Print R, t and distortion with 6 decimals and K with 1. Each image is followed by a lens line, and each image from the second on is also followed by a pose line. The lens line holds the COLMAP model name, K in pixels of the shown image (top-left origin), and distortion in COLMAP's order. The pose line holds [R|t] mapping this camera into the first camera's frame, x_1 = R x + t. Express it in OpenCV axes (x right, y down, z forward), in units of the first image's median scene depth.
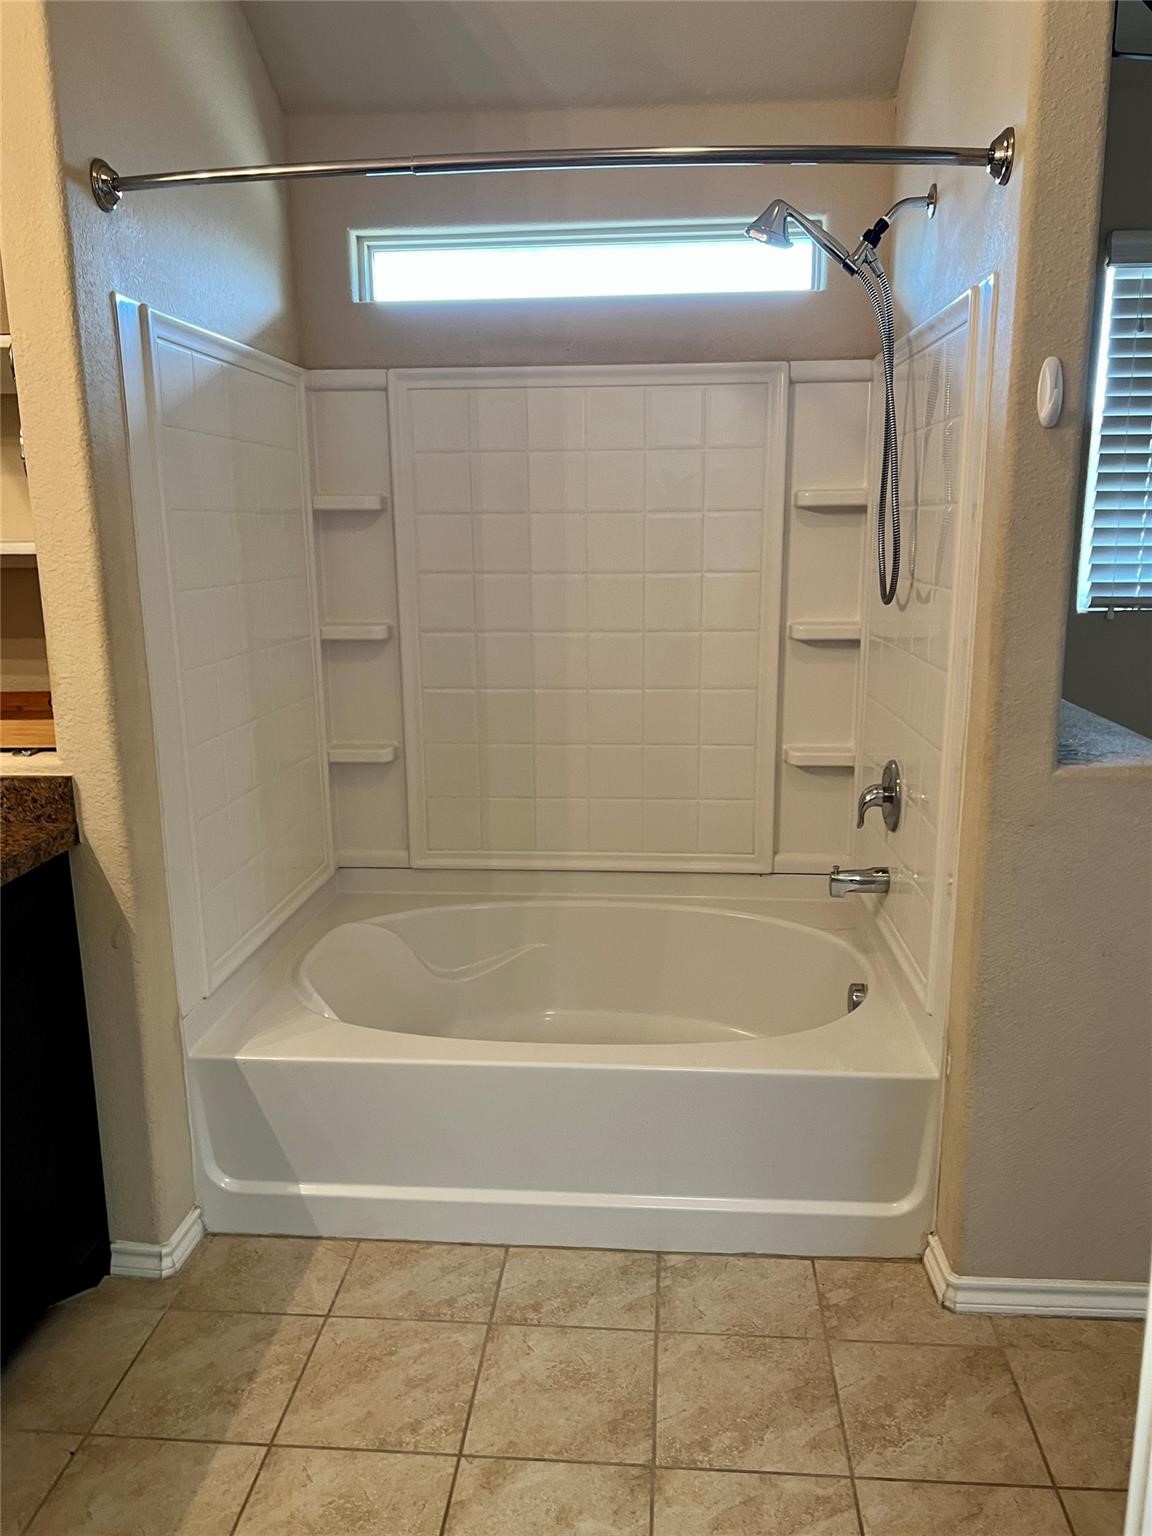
lens RADIAL K [[1156.9, 0, 581.3], [0, 1156.9, 763.1], [0, 0, 1]] dist [0.039429, -0.042633]
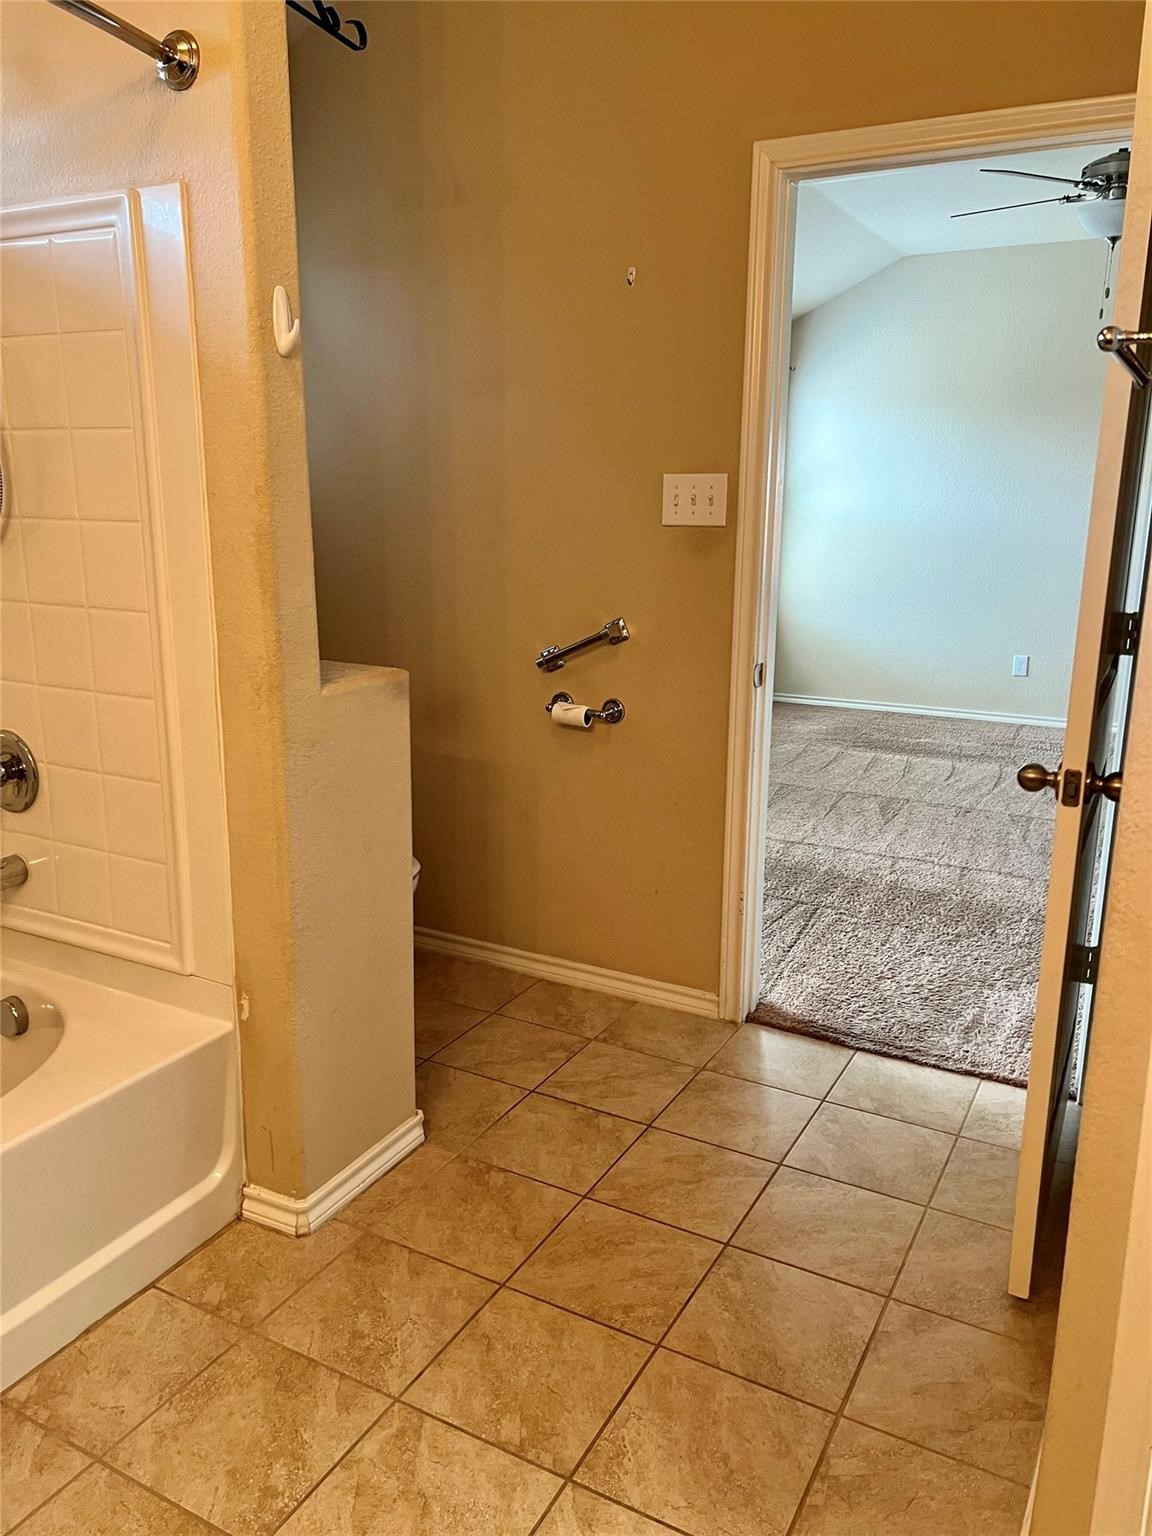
lens RADIAL K [[1156.9, 0, 587.2], [0, 1156.9, 766.9], [0, 0, 1]] dist [0.039429, -0.042633]
pose [[0.401729, -0.192244, 0.895352, -0.401723], [0.166556, 0.976748, 0.134991, -0.024213], [-0.900485, 0.094897, 0.424407, 0.300809]]
